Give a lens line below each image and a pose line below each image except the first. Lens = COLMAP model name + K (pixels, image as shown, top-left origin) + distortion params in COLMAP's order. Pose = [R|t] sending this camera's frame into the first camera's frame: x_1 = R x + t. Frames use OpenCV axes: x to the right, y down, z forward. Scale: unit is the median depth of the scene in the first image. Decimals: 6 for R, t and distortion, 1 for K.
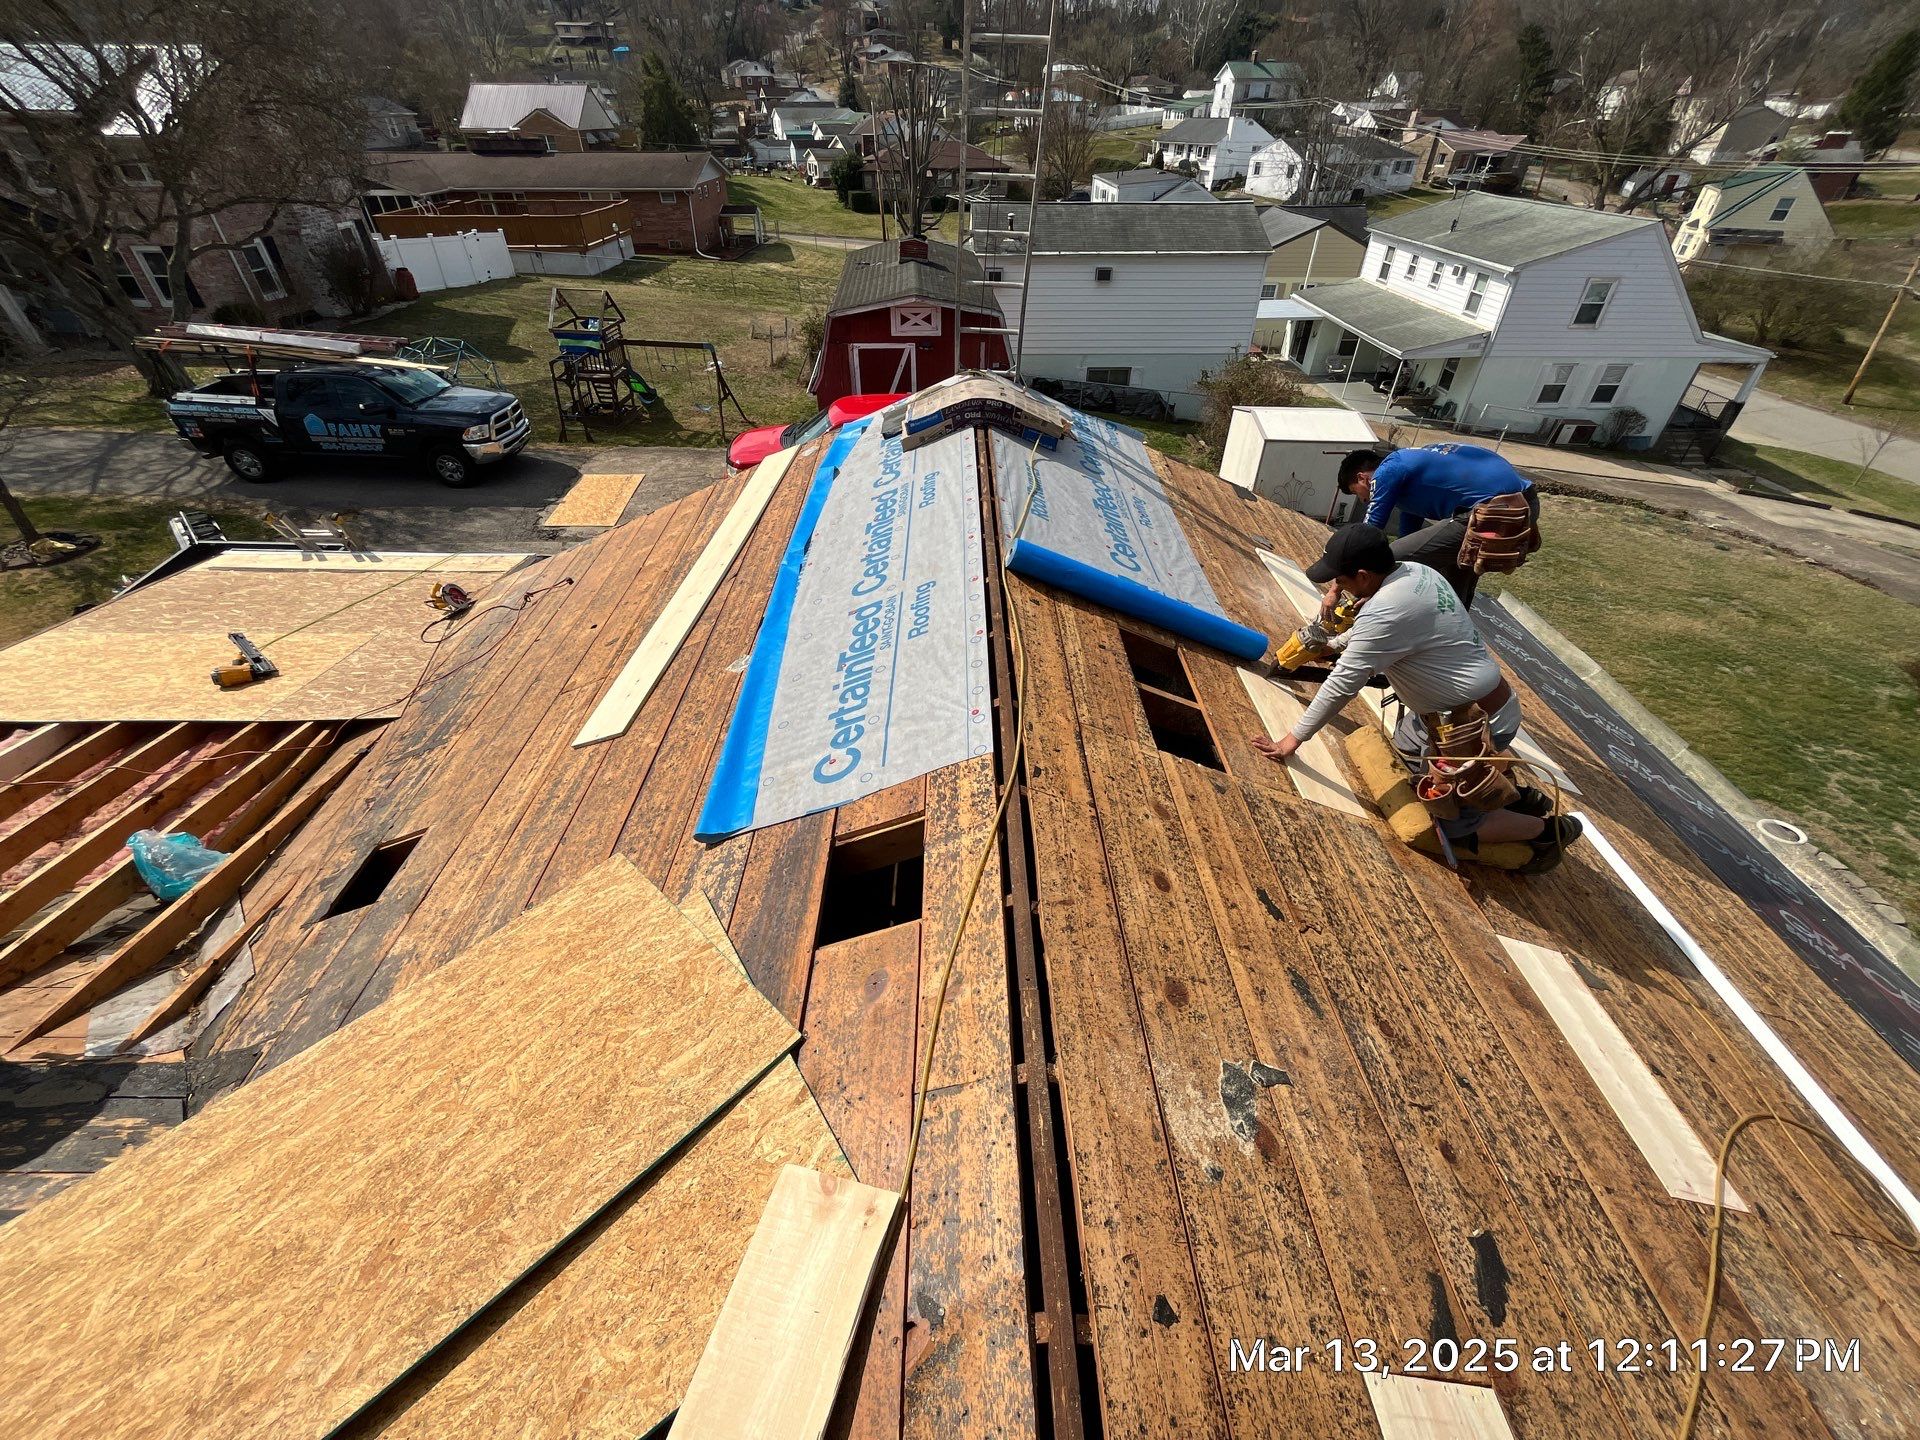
lens RADIAL K [[781.7, 0, 961.2], [0, 781.7, 720.0], [0, 0, 1]] dist [-0.001522, -0.000118]
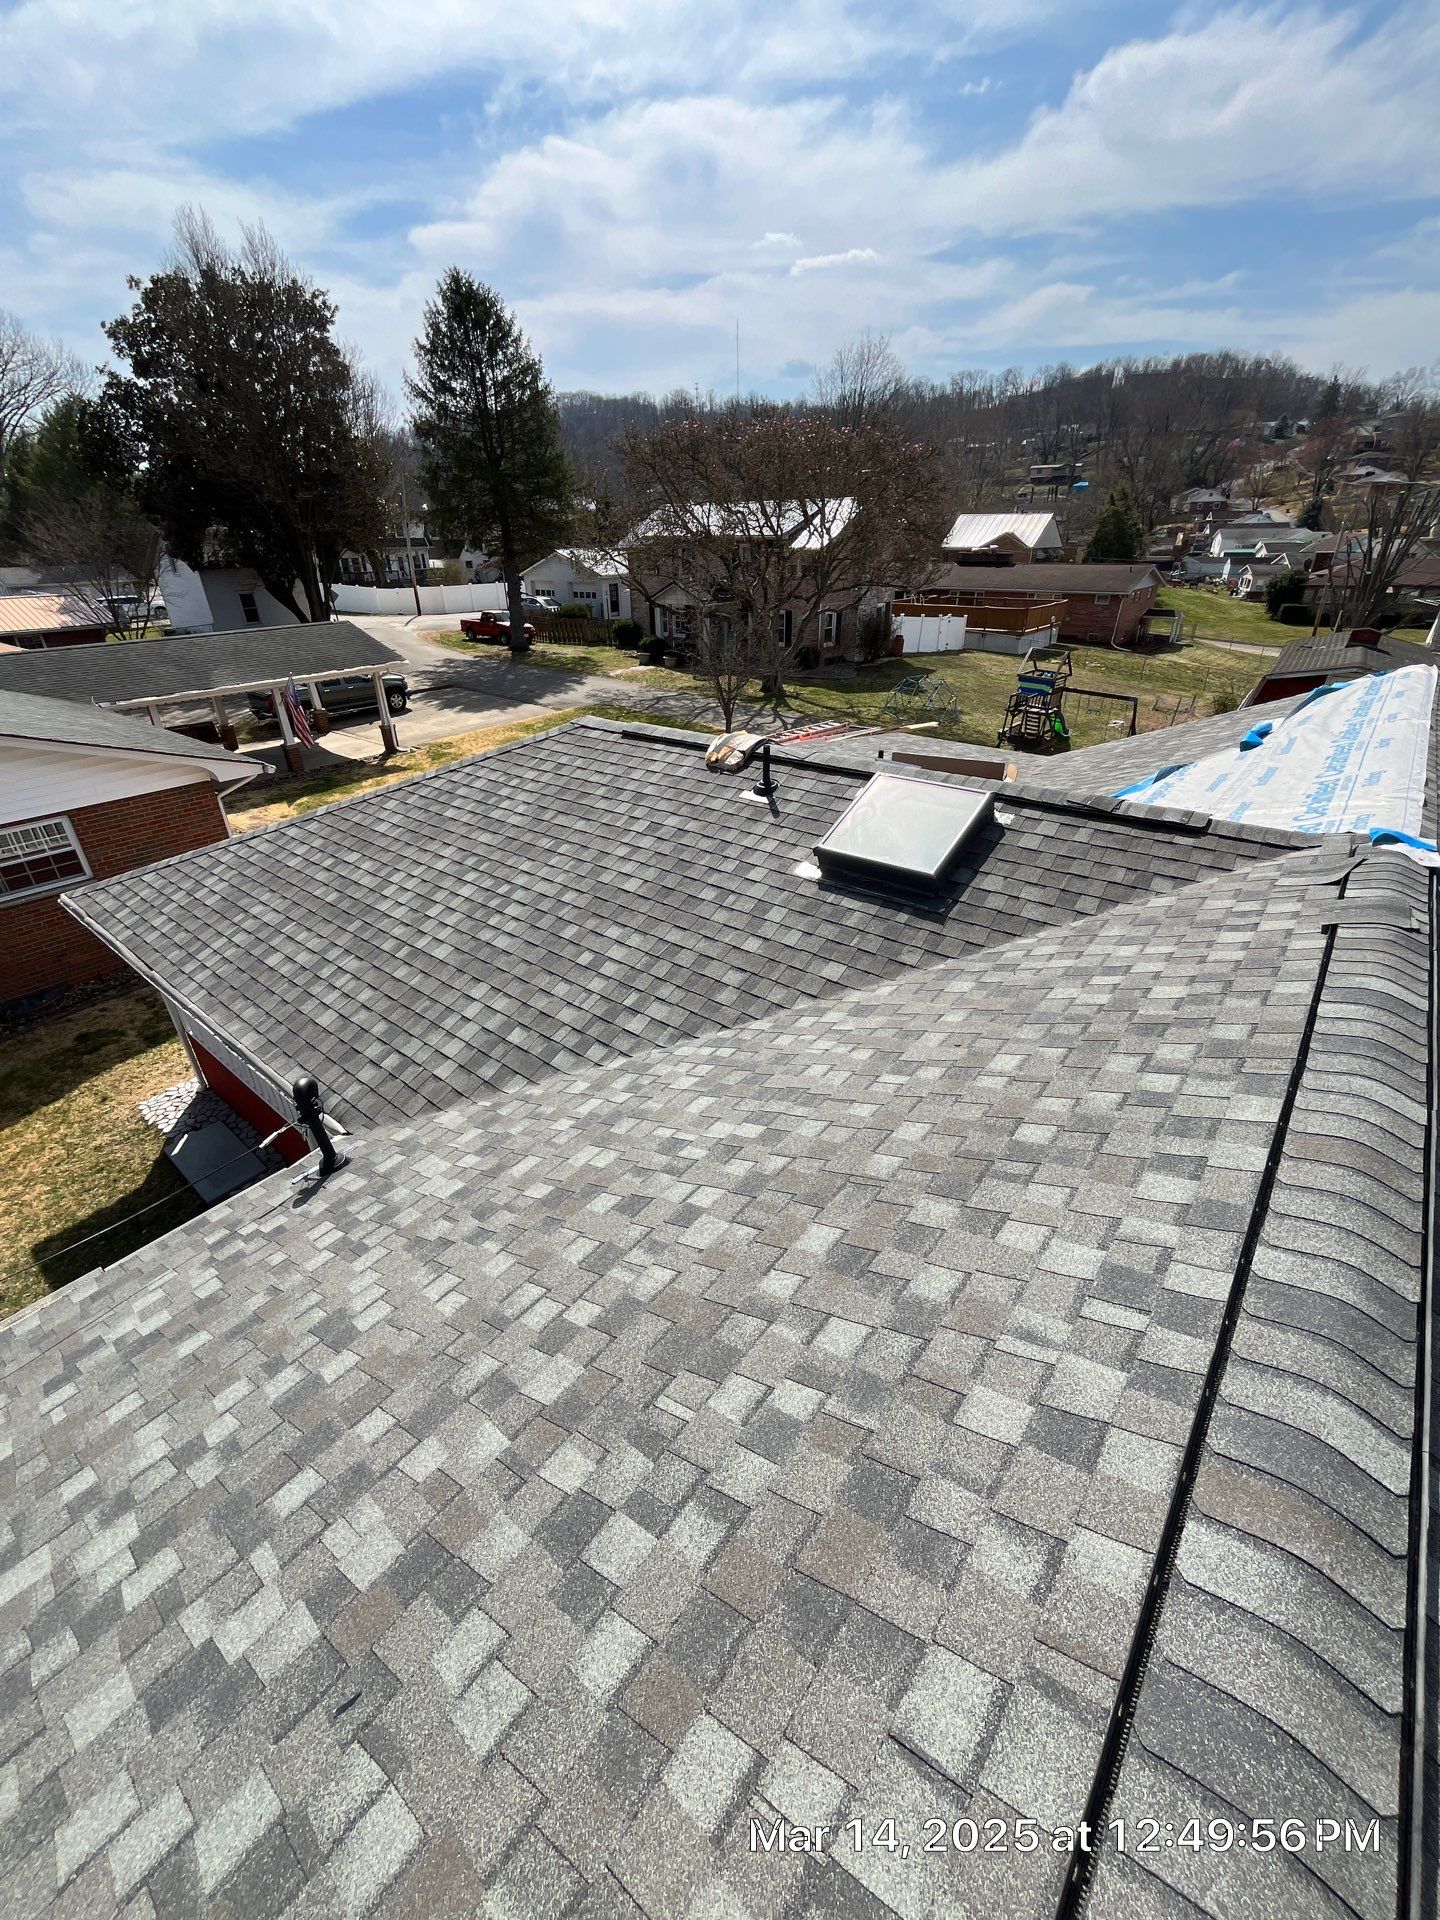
lens RADIAL K [[781.7, 0, 719.0], [0, 781.7, 960.4], [0, 0, 1]] dist [-0.001522, -0.000118]
pose [[0.770903, 0.294679, -0.564688, -0.008073], [-0.382455, 0.923090, -0.040413, 0.359606], [0.509349, 0.247122, 0.824315, -0.453586]]
